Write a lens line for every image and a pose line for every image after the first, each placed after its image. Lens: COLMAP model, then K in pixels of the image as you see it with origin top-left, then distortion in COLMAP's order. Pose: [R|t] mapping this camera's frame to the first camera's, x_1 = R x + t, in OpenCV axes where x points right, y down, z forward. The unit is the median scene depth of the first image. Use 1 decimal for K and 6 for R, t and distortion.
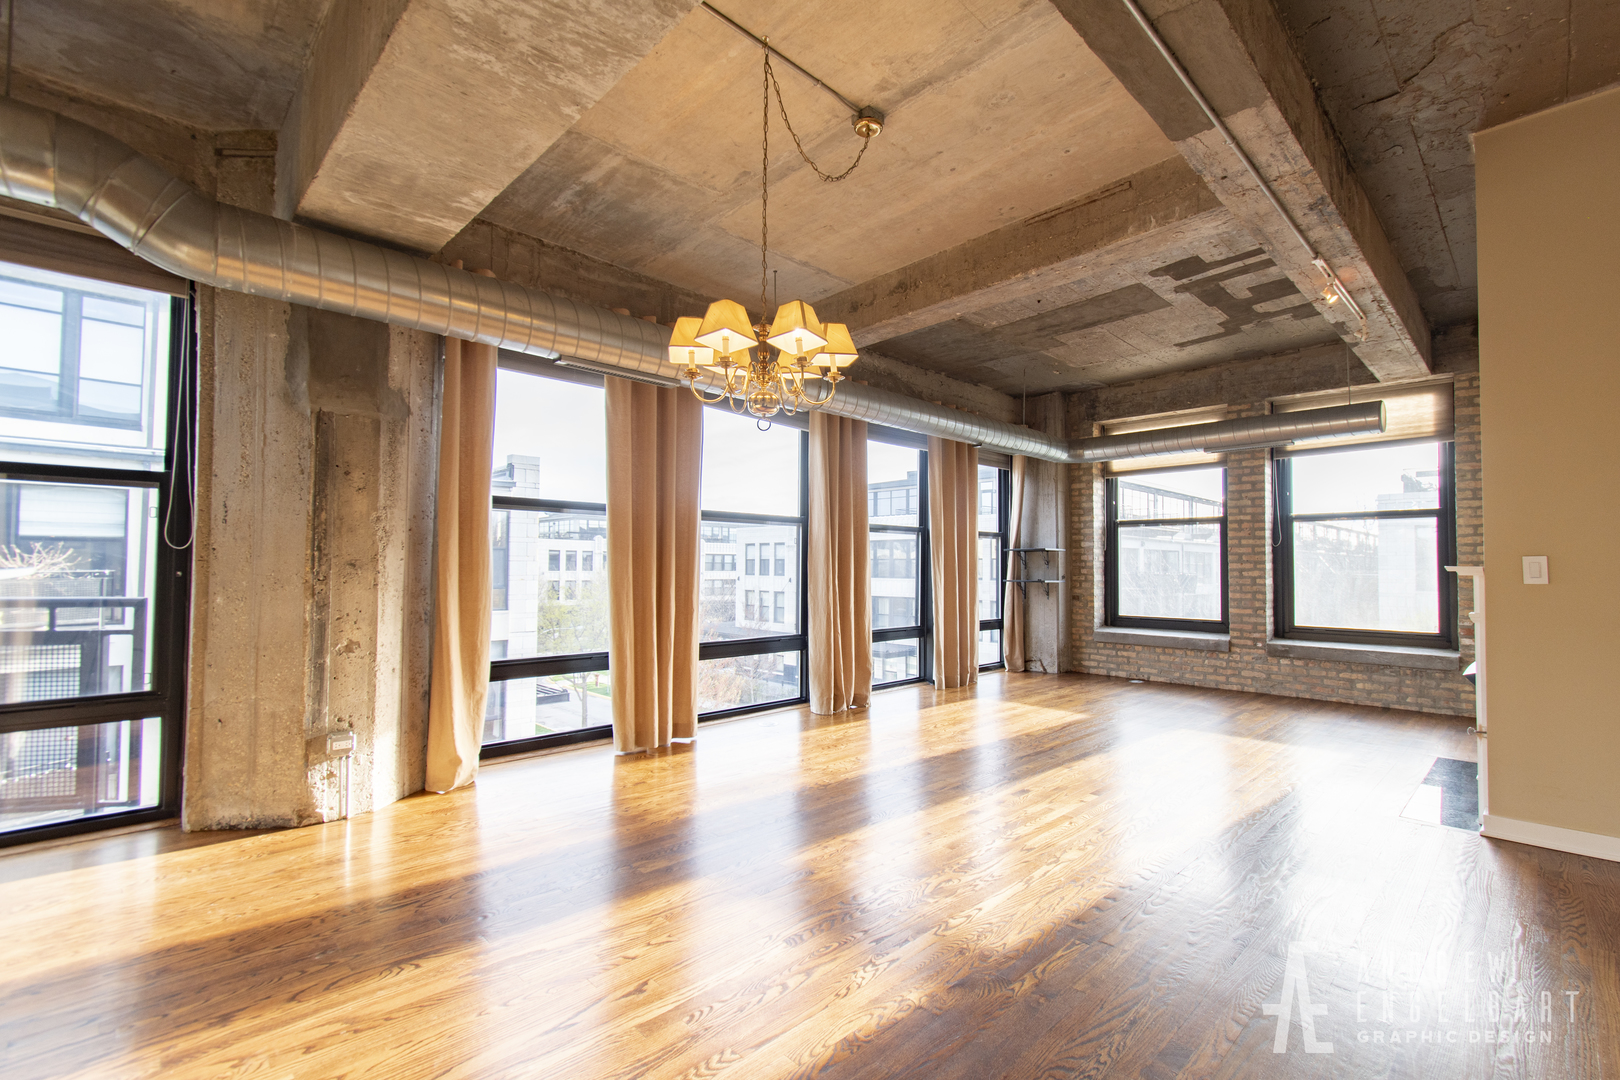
lens RADIAL K [[723.6, 0, 819.7], [0, 723.6, 534.8], [0, 0, 1]] dist [0.004156, 0.000175]
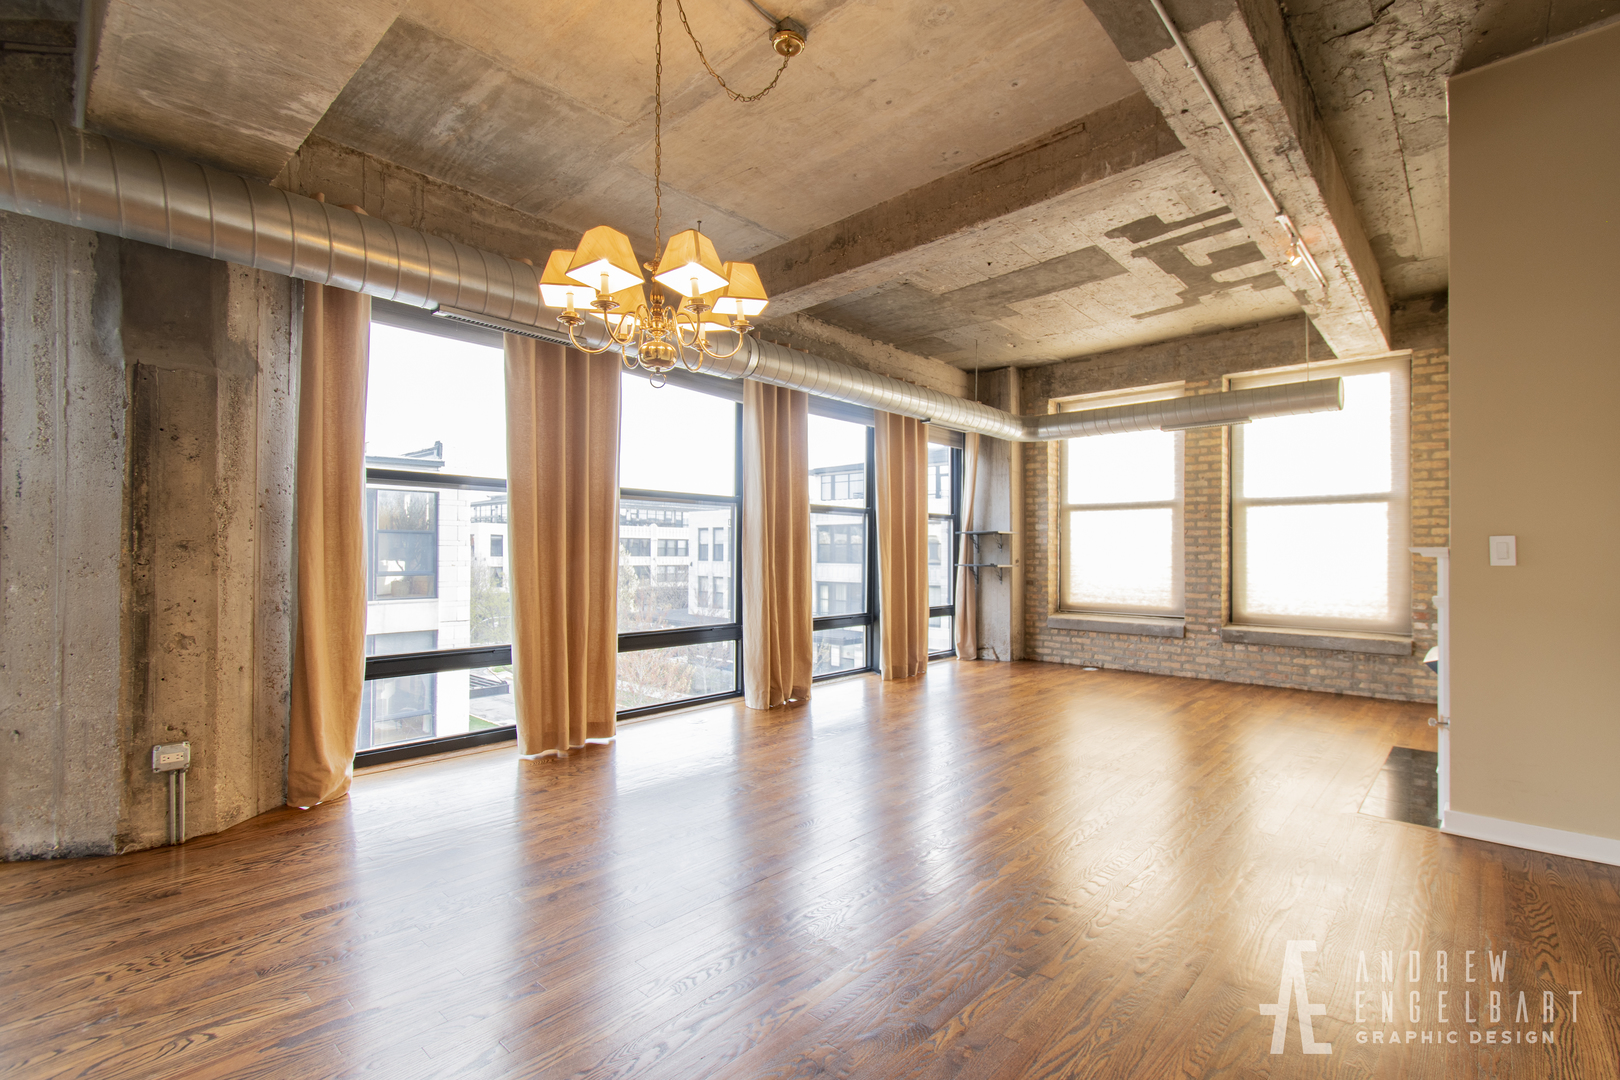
lens RADIAL K [[723.6, 0, 825.8], [0, 723.6, 535.7], [0, 0, 1]] dist [0.004156, 0.000175]
pose [[0.998512, -0.000070, 0.054531, 0.045990], [-0.001043, 0.999792, 0.020391, 0.007943], [-0.054521, -0.020417, 0.998304, 0.082784]]
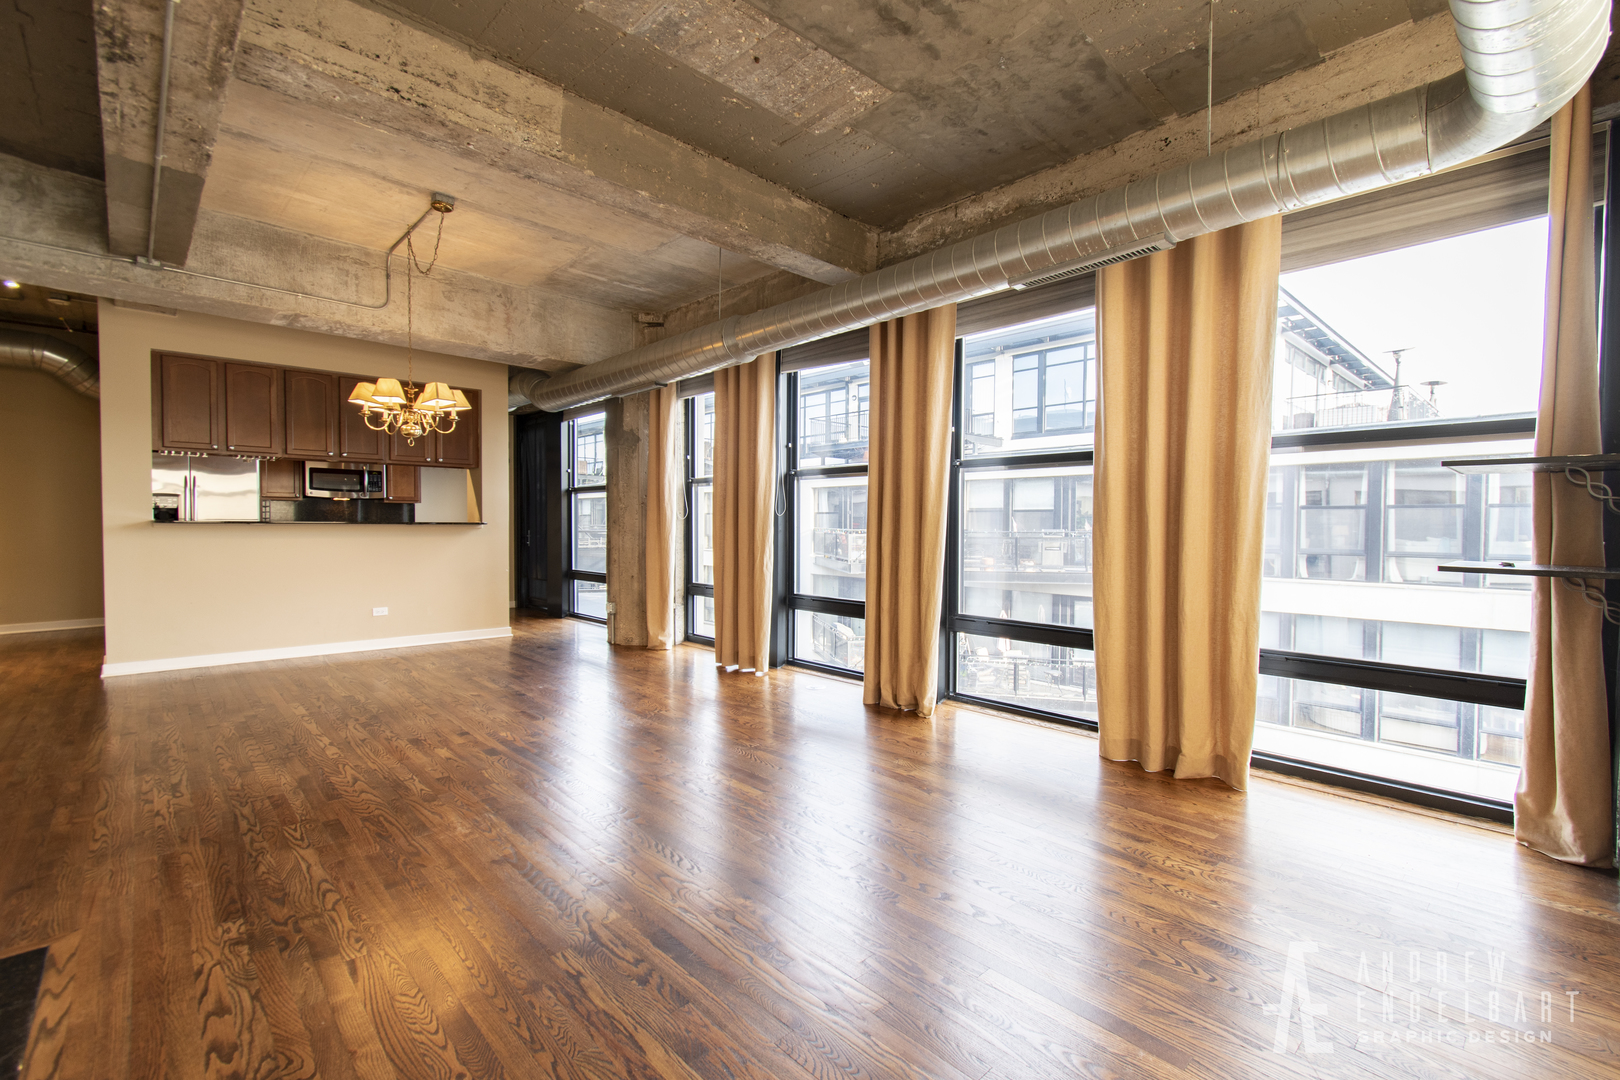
lens RADIAL K [[723.6, 0, 844.0], [0, 723.6, 544.6], [0, 0, 1]] dist [0.004156, 0.000175]
pose [[-0.017309, 0.022143, -0.999605, 0.916671], [0.020539, 0.999552, 0.021786, 0.049181], [0.999639, -0.020154, -0.017756, 1.113625]]
